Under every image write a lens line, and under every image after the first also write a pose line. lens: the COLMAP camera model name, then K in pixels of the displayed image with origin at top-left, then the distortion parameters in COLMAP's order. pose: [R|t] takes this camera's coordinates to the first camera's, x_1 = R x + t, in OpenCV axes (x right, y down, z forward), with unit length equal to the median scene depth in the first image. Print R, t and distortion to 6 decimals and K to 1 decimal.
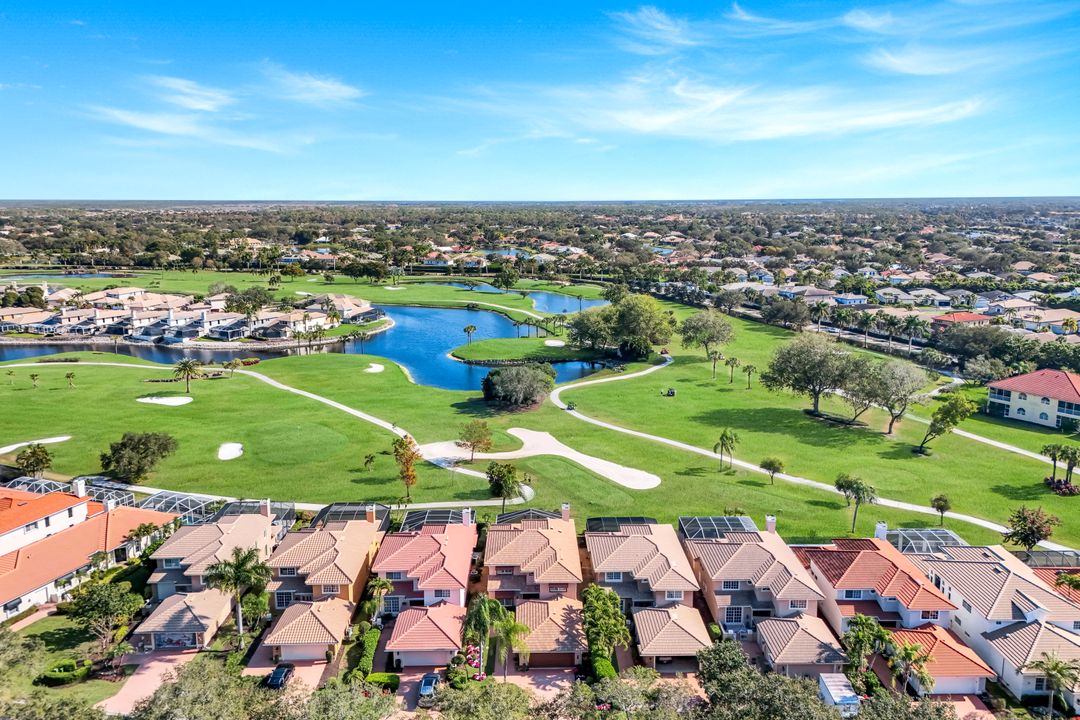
lens RADIAL K [[809.2, 0, 540.0], [0, 809.2, 360.0], [0, 0, 1]] dist [0.084321, -0.088635]
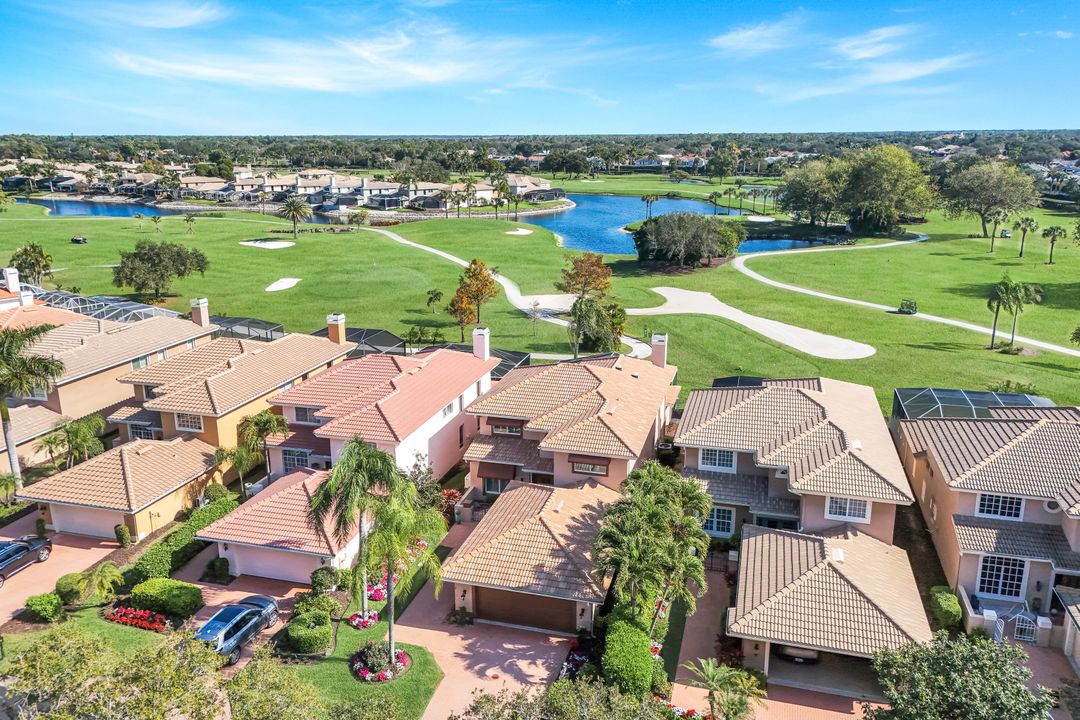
lens RADIAL K [[809.2, 0, 540.0], [0, 809.2, 360.0], [0, 0, 1]] dist [0.084321, -0.088635]
pose [[0.957531, 0.073457, -0.278816, 0.075523], [-0.054075, 0.995595, 0.076594, 0.113282], [0.283215, -0.058264, 0.957285, 0.334871]]
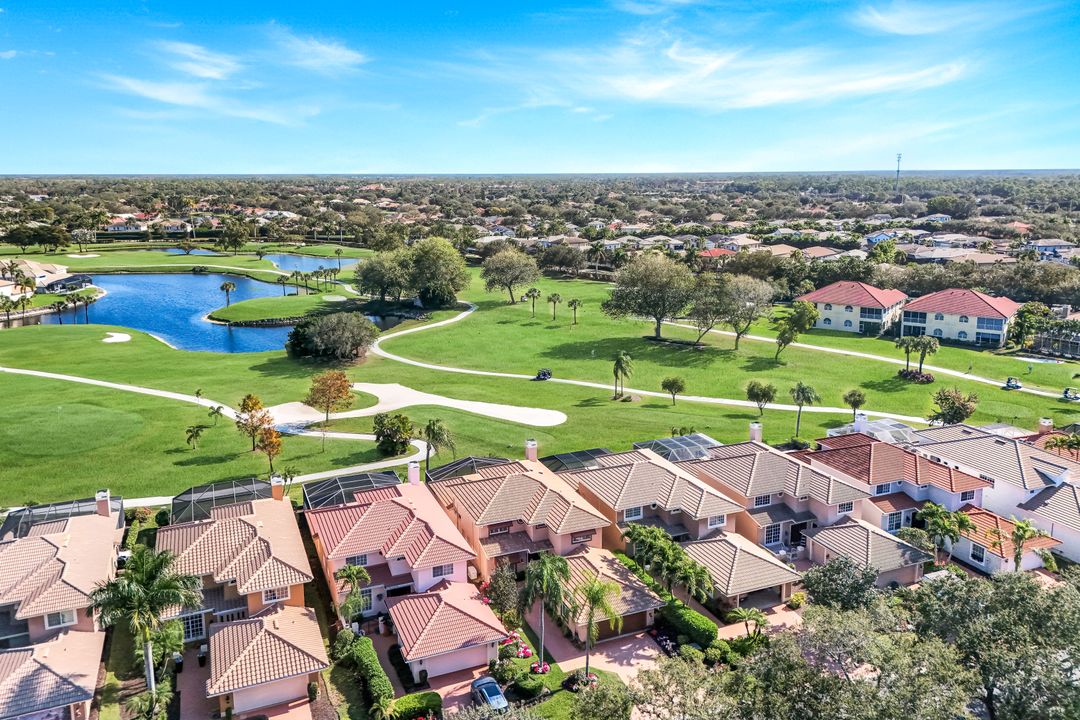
lens RADIAL K [[809.2, 0, 540.0], [0, 809.2, 360.0], [0, 0, 1]] dist [0.084321, -0.088635]
pose [[0.927901, -0.087791, 0.362343, -0.174059], [0.078085, 0.996088, 0.041377, 0.046759], [-0.364557, -0.010100, 0.931126, 0.180998]]
